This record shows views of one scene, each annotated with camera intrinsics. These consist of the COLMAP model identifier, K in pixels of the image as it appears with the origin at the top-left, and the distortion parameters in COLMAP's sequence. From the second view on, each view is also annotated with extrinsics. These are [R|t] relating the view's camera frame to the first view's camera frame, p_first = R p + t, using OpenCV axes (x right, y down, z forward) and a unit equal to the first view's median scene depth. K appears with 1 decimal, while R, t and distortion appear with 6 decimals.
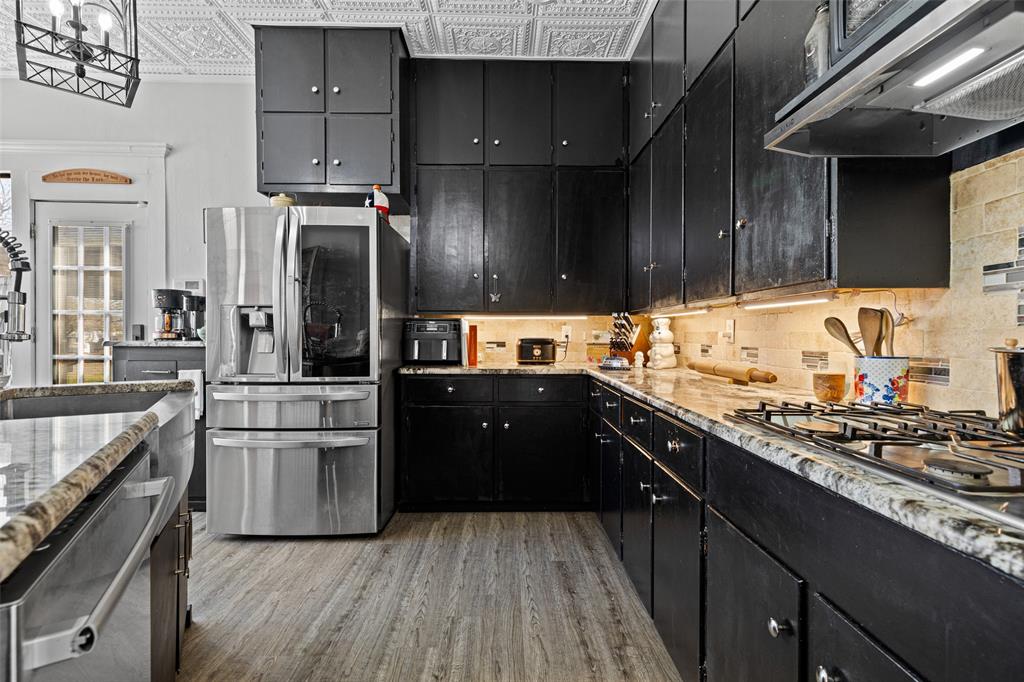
lens RADIAL K [[467.3, 0, 509.3], [0, 467.3, 336.0], [0, 0, 1]] dist [0.004339, -0.000925]
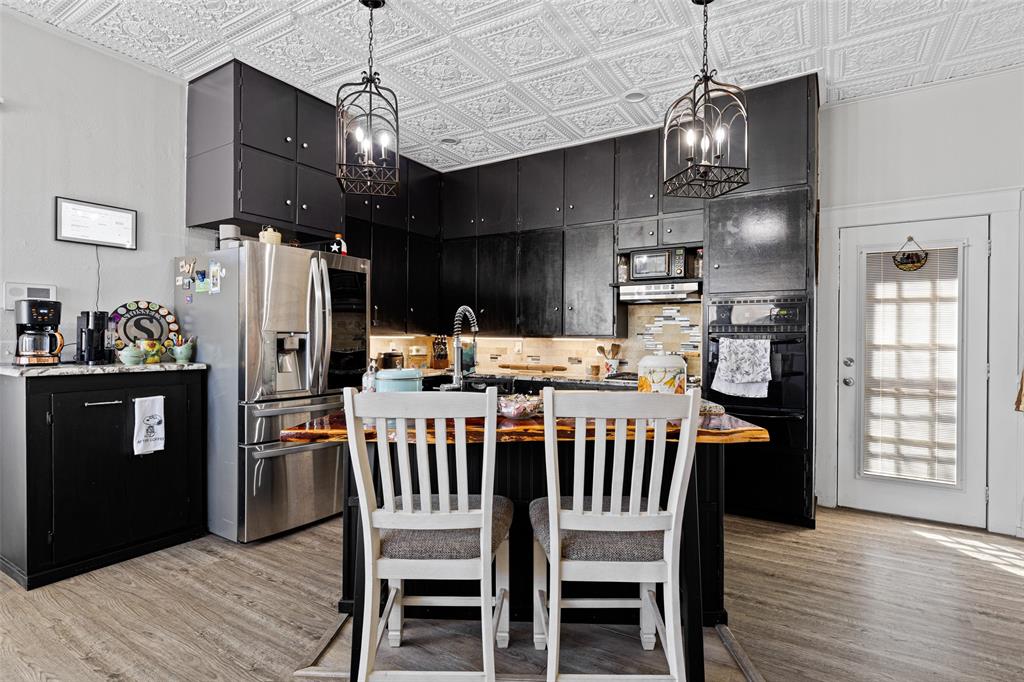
lens RADIAL K [[508.2, 0, 510.4], [0, 508.2, 334.1], [0, 0, 1]] dist [0.004248, -0.000697]
pose [[0.541146, 0.006351, 0.840905, -1.309328], [-0.004552, 0.999979, -0.004622, -0.055924], [-0.840916, -0.001327, 0.541163, -0.143737]]
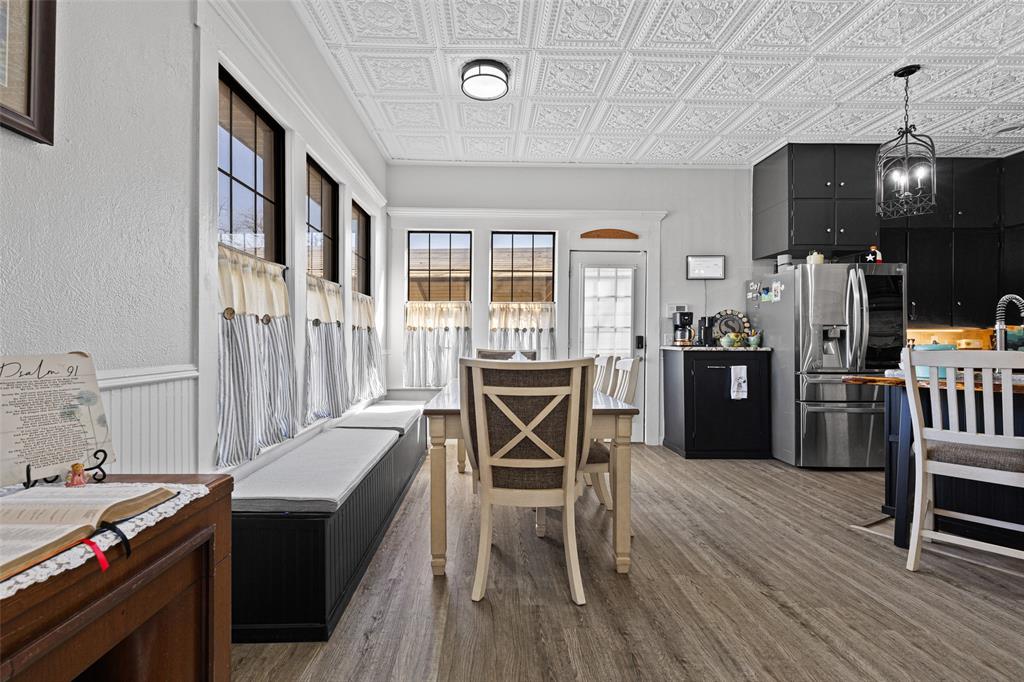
lens RADIAL K [[467.3, 0, 495.0], [0, 467.3, 341.3], [0, 0, 1]] dist [0.004339, -0.000925]
pose [[0.999956, -0.002188, 0.009175, -1.723436], [0.002188, 0.999998, -0.000019, -0.011254], [-0.009175, 0.000039, 0.999958, -0.604060]]
